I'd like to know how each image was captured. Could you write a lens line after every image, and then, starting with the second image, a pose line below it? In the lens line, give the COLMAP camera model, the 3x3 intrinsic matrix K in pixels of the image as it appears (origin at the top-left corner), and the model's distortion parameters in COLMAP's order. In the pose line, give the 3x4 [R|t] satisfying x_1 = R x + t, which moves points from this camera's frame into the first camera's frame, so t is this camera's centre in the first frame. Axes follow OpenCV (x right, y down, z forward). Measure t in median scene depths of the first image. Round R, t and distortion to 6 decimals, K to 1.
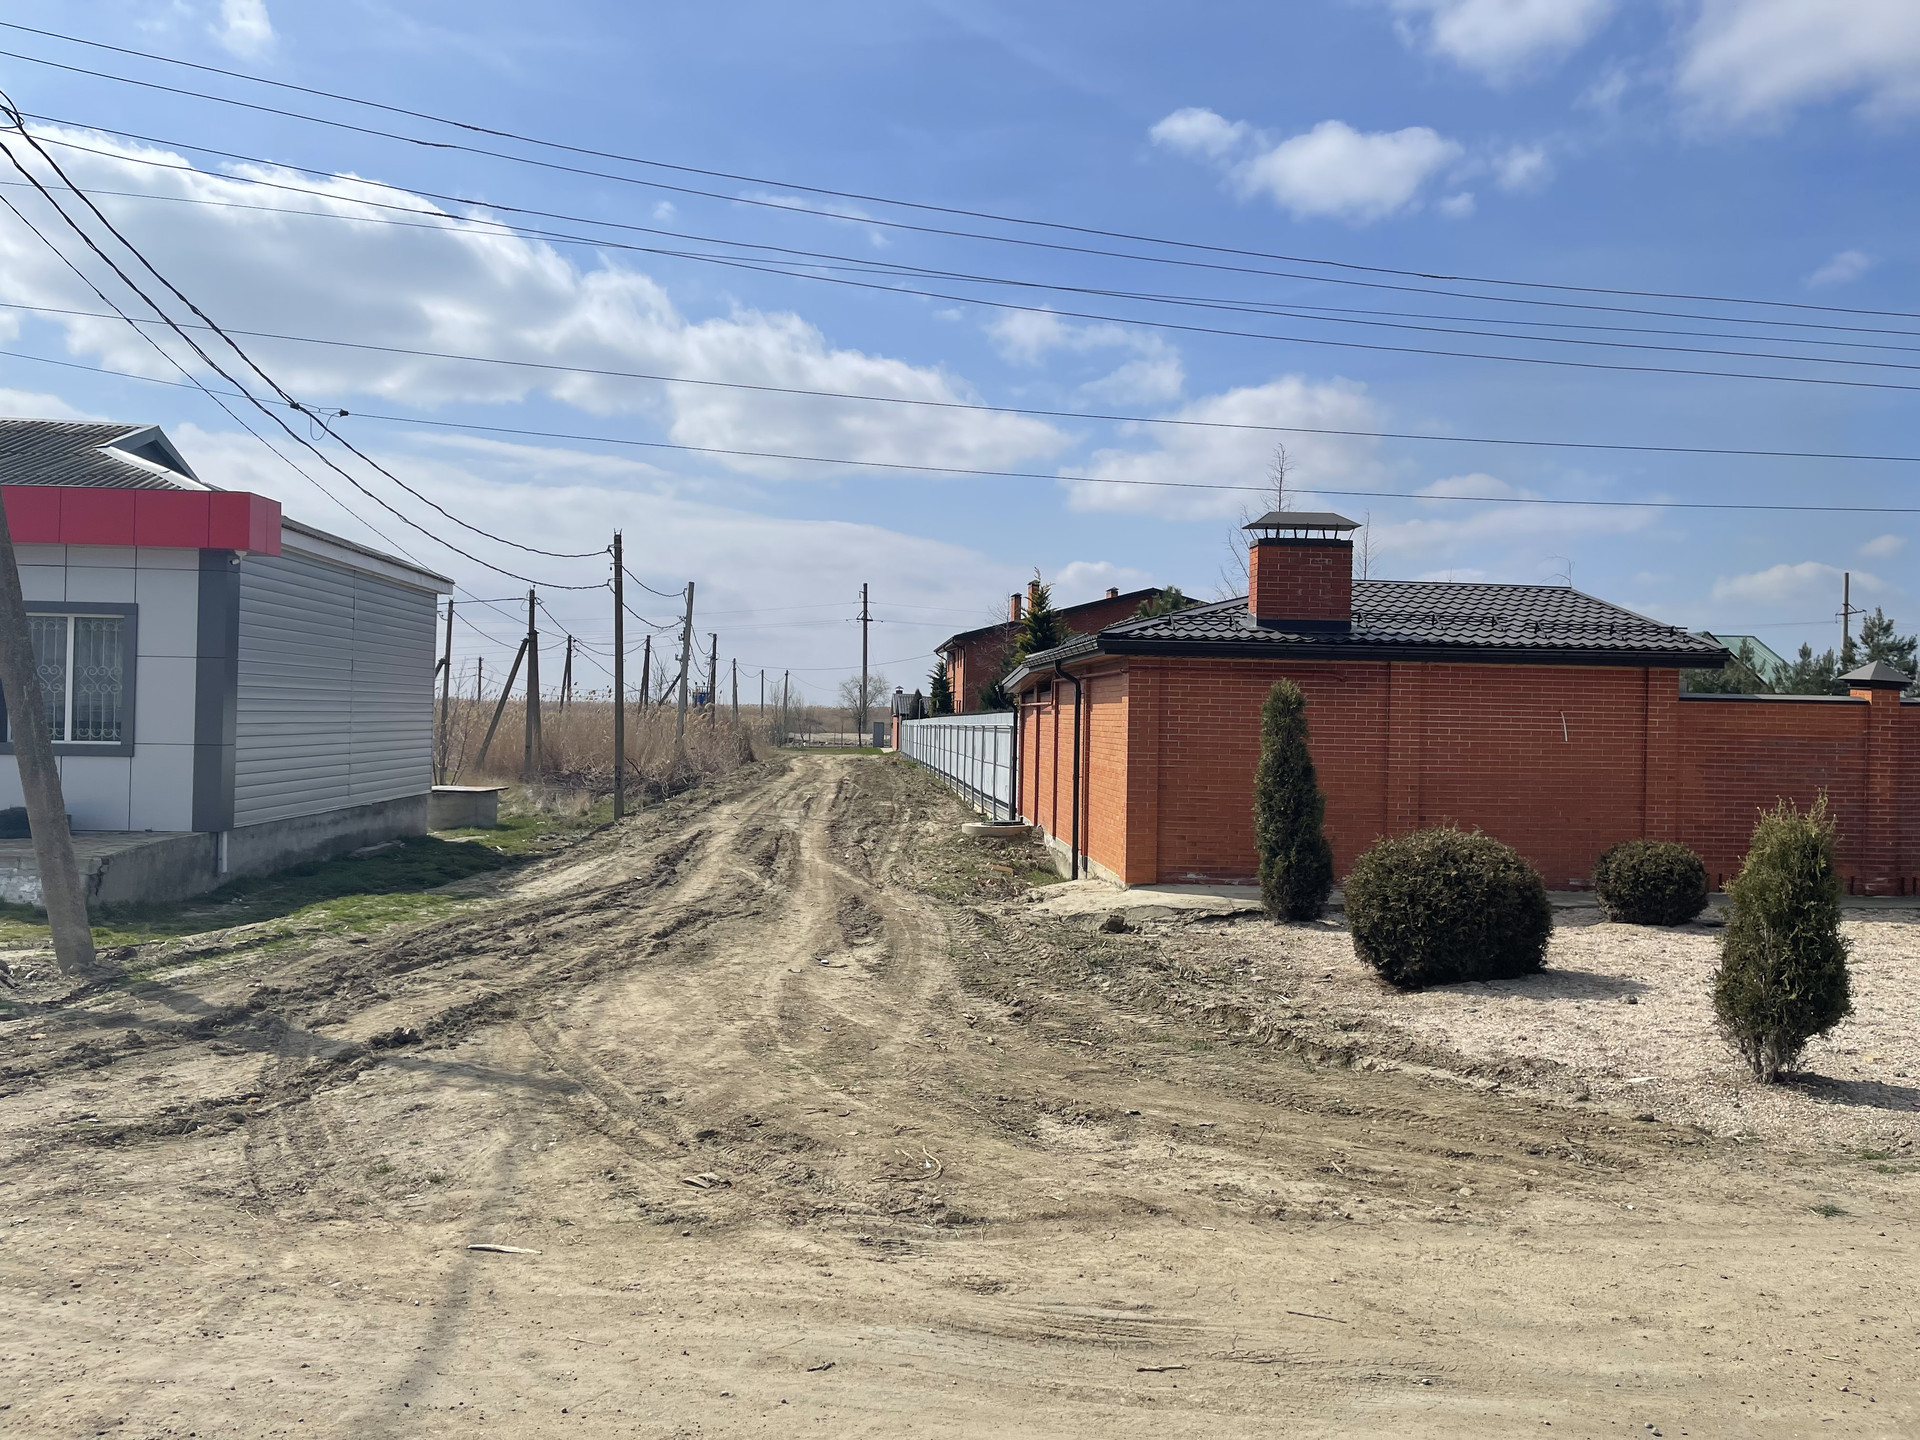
lens RADIAL K [[1438.2, 0, 965.6], [0, 1438.2, 700.4], [0, 0, 1]] dist [0.053243, -0.054668]
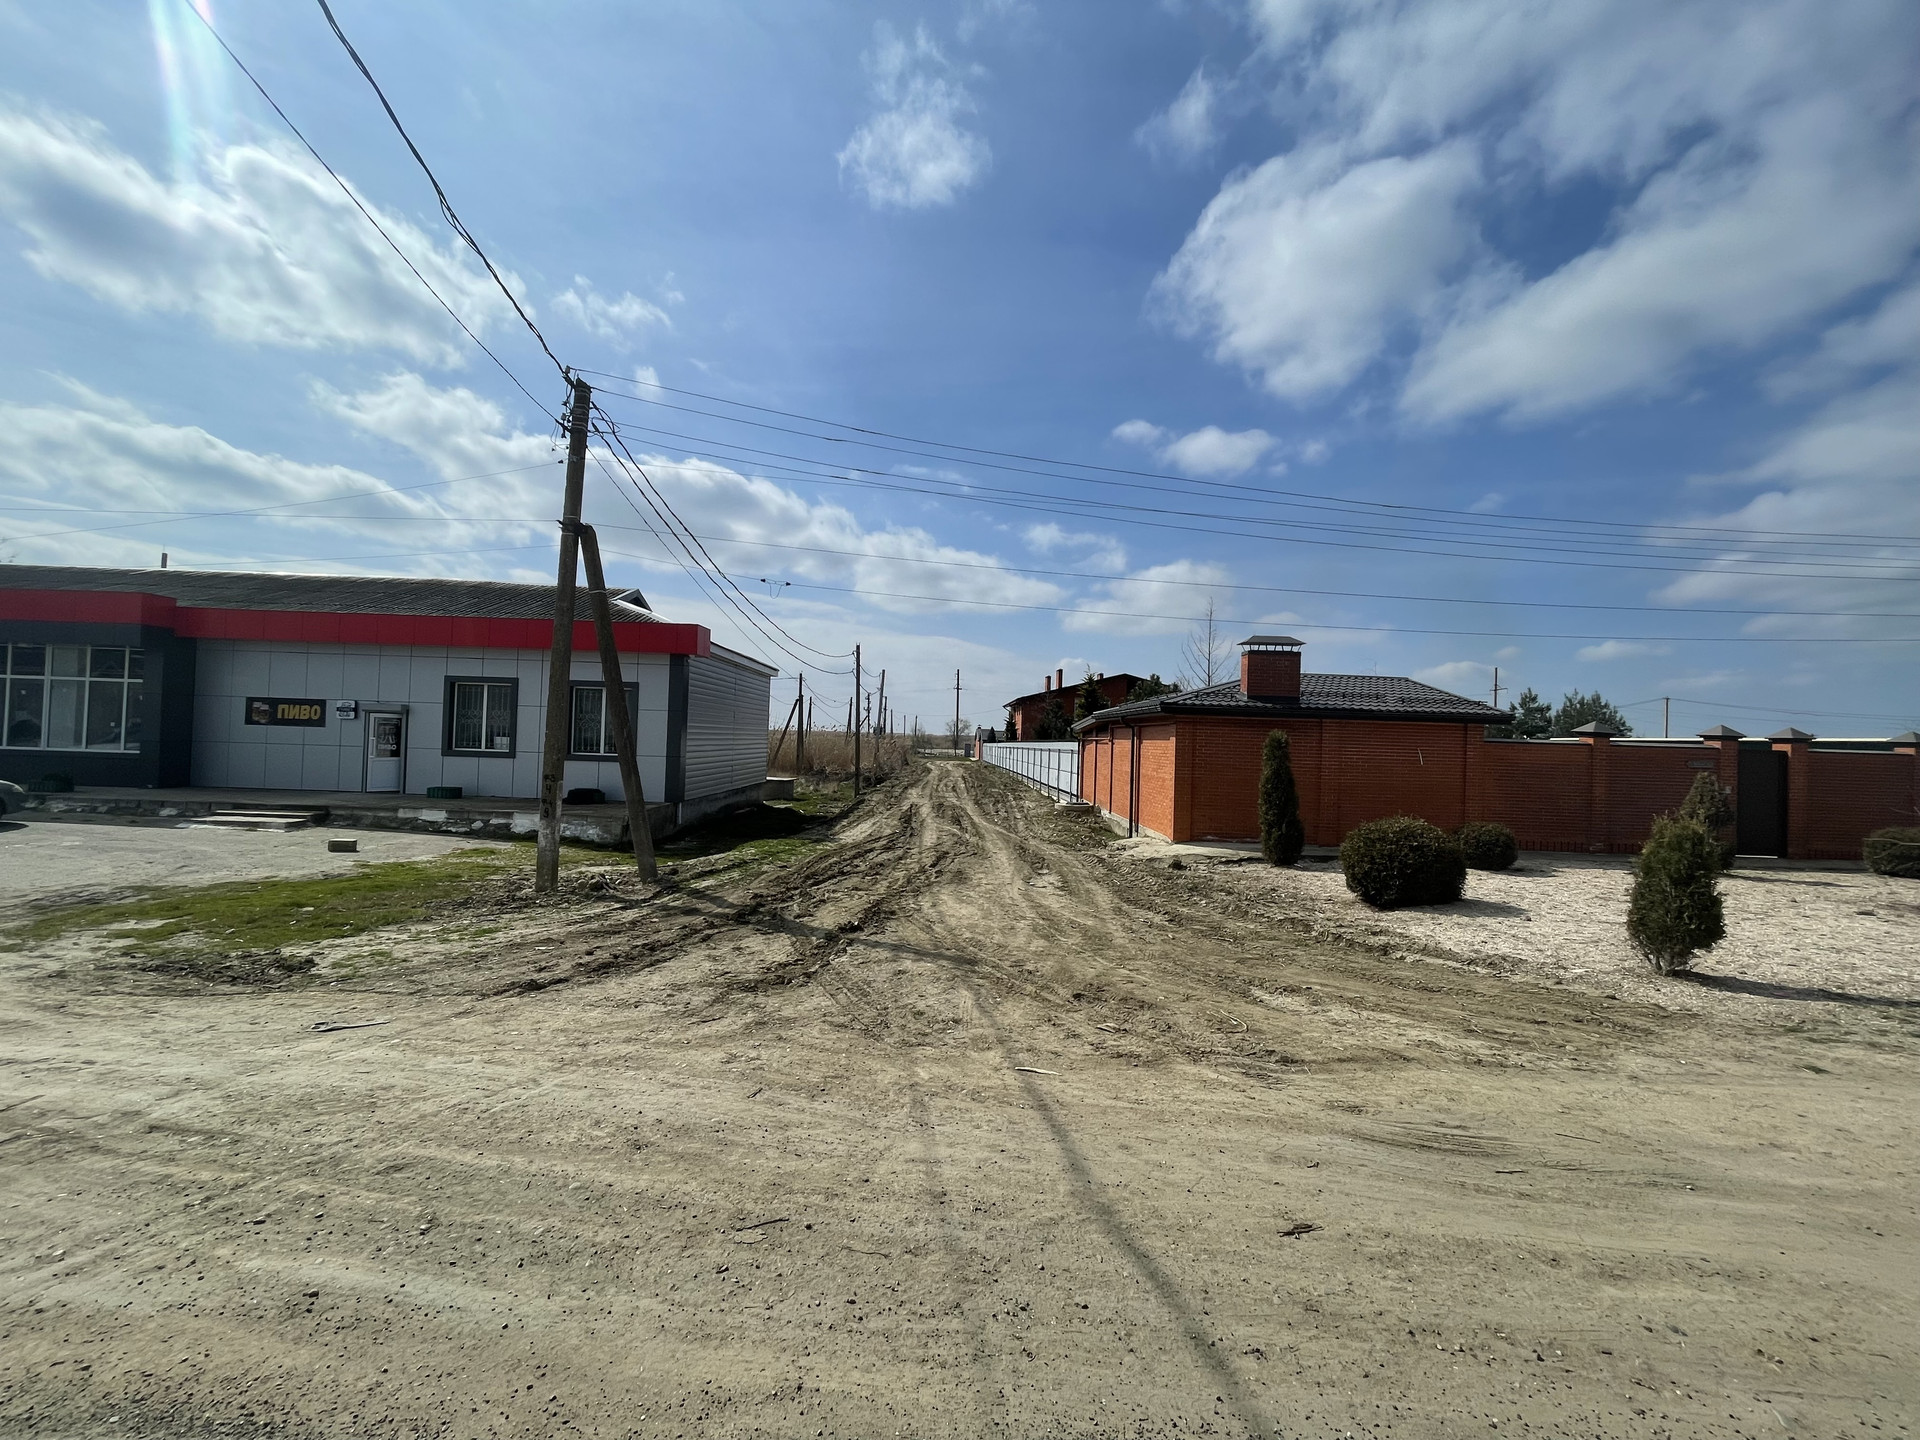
lens RADIAL K [[767.8, 0, 961.8], [0, 767.8, 707.6], [0, 0, 1]] dist [-0.000167, 0.000332]
pose [[0.998476, 0.008971, -0.054446, -0.077165], [-0.010653, 0.999473, -0.030670, -0.005446], [0.054142, 0.031203, 0.998046, 0.014531]]
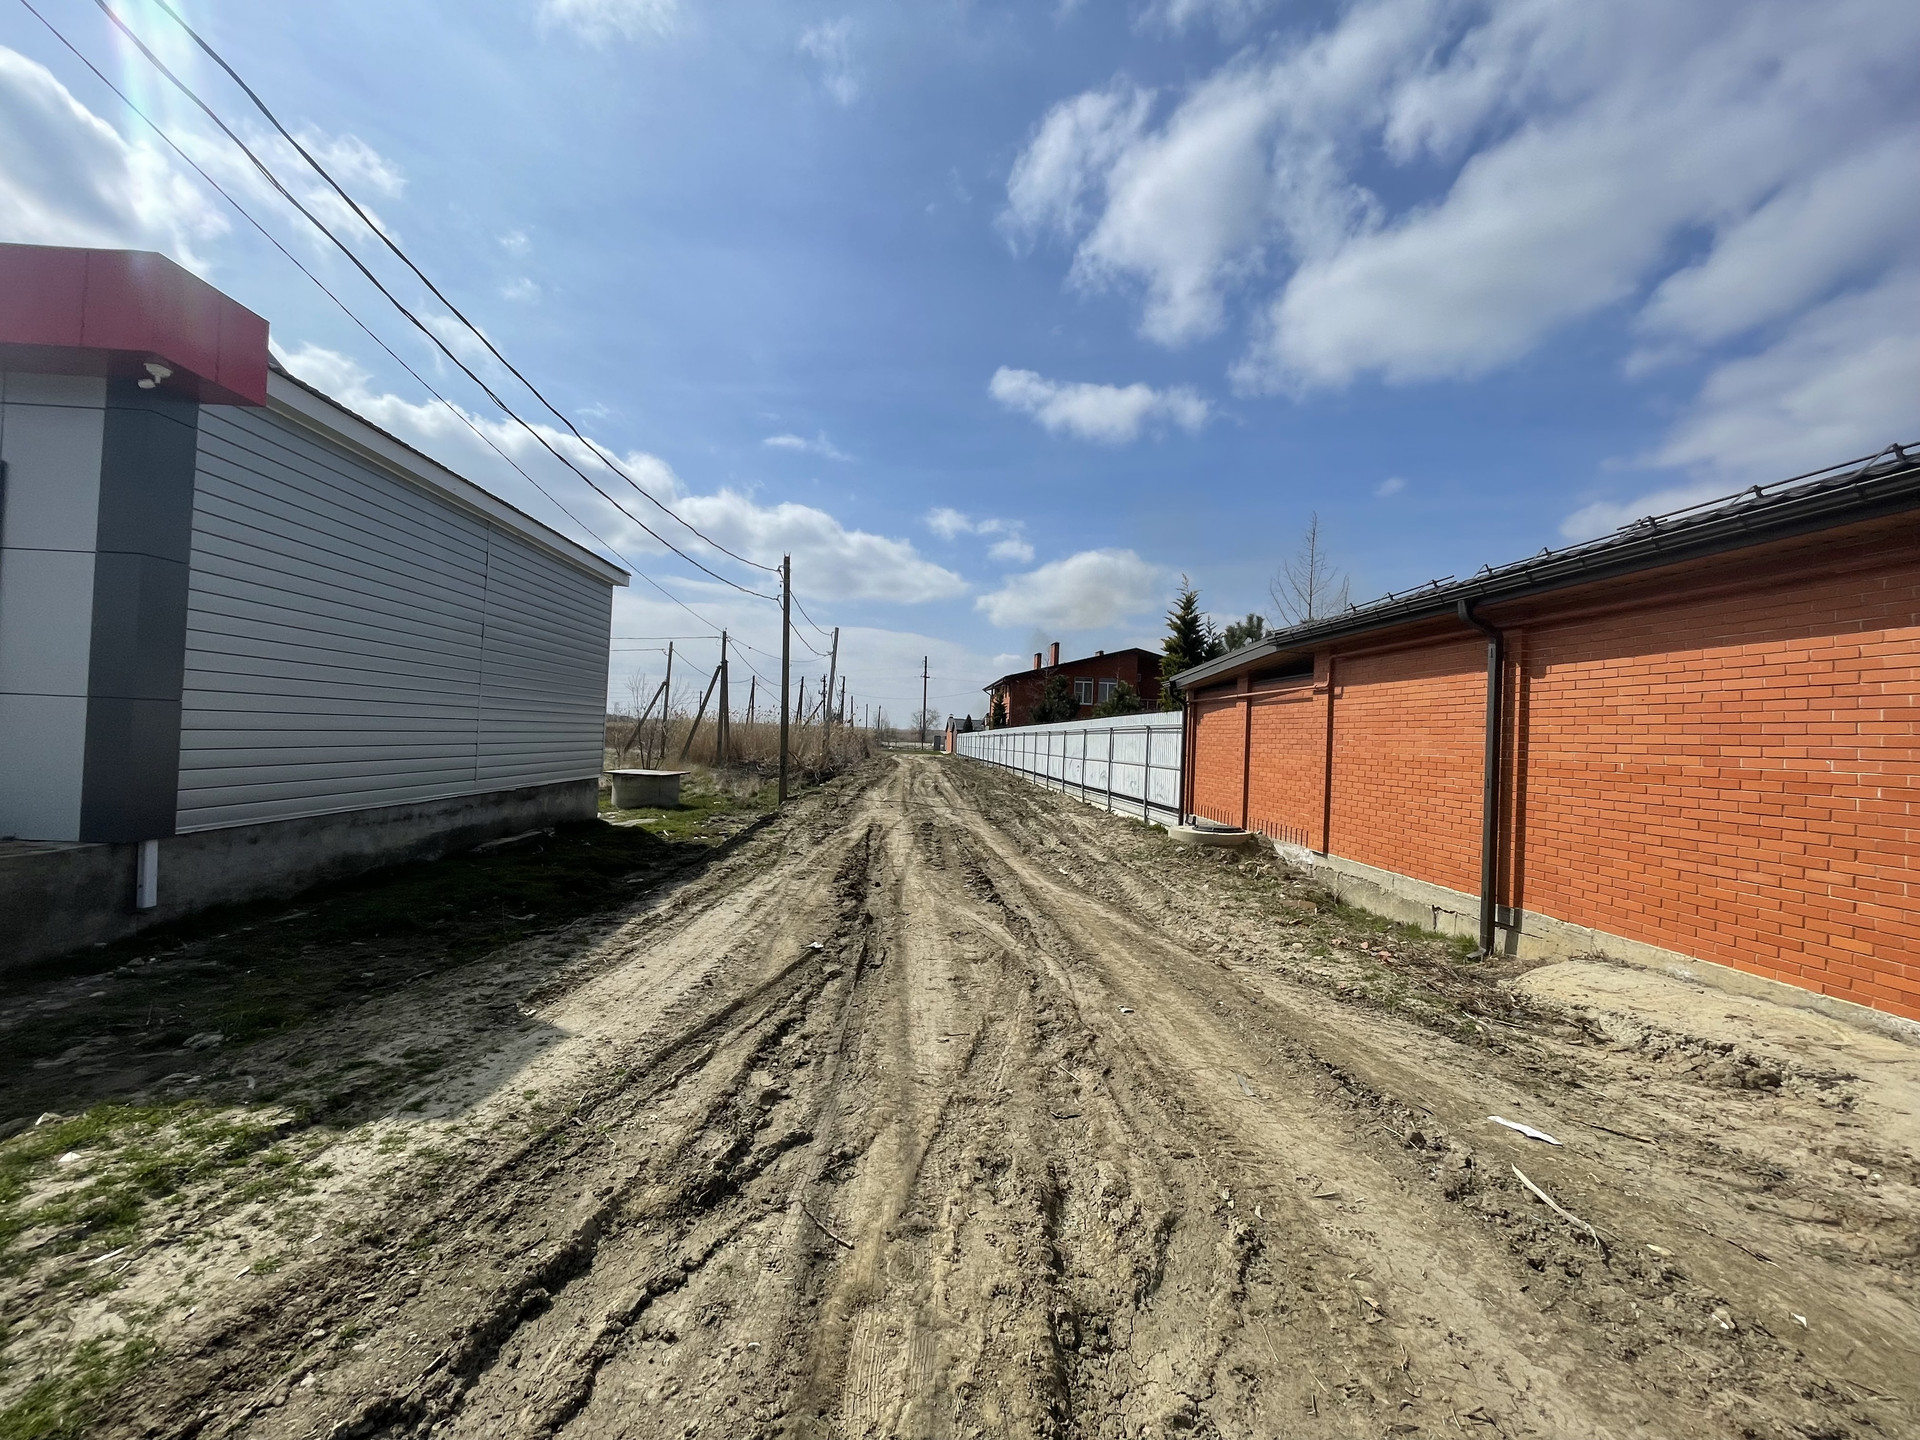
lens RADIAL K [[767.8, 0, 956.4], [0, 767.8, 720.2], [0, 0, 1]] dist [-0.000167, 0.000332]
pose [[0.999689, 0.020656, -0.013973, -0.142553], [-0.020800, 0.999731, -0.010216, 0.030388], [0.013759, 0.010503, 0.999850, 0.587164]]
